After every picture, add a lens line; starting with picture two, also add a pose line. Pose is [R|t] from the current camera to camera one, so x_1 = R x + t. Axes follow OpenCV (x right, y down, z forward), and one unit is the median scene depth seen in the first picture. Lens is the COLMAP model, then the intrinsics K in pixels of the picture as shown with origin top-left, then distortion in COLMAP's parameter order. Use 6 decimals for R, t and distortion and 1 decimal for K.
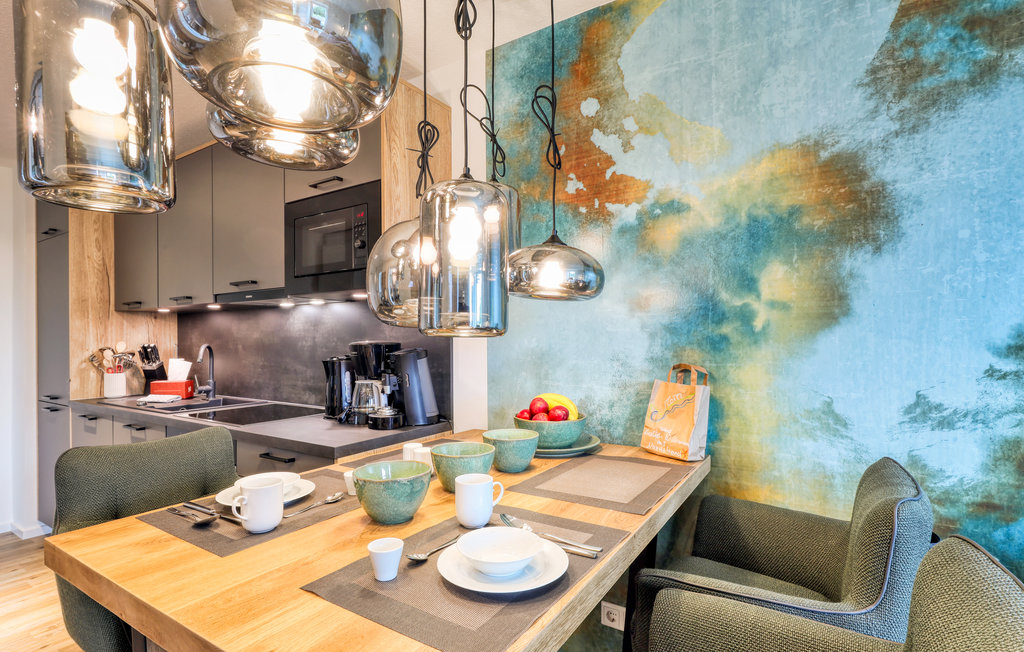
lens RADIAL K [[485.2, 0, 514.3], [0, 485.2, 338.1], [0, 0, 1]] dist [-0.002085, 0.000024]
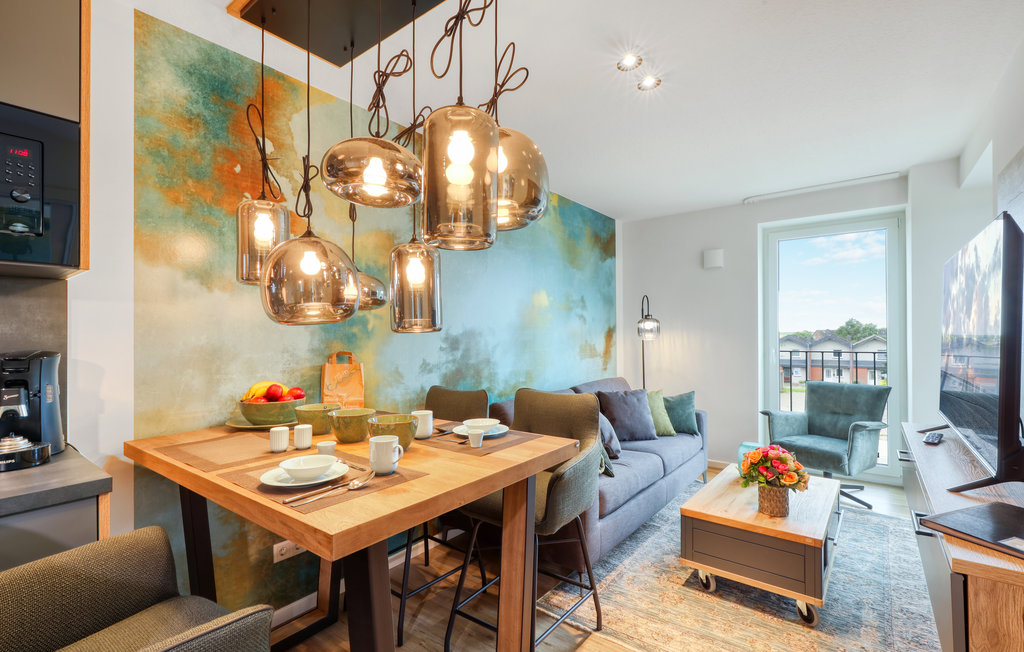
lens RADIAL K [[465.6, 0, 514.8], [0, 465.6, 331.6], [0, 0, 1]] dist [-0.000632, 0.000275]
pose [[0.091264, 0.008121, 0.995794, -1.131745], [0.006723, 0.999939, -0.008771, 0.006458], [-0.995804, 0.007495, 0.091204, 0.325674]]
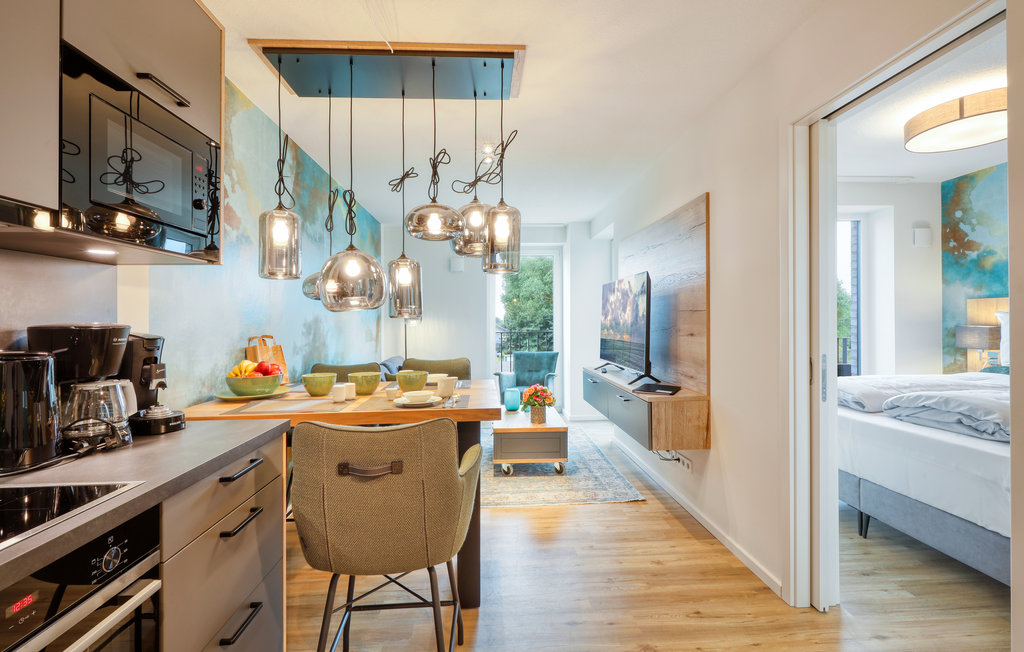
lens RADIAL K [[465.6, 0, 514.8], [0, 465.6, 331.6], [0, 0, 1]] dist [-0.000632, 0.000275]
pose [[-0.583319, -0.011549, 0.812161, -1.623404], [0.010722, 0.999702, 0.021918, 0.013850], [-0.812172, 0.021493, -0.583022, 1.297915]]
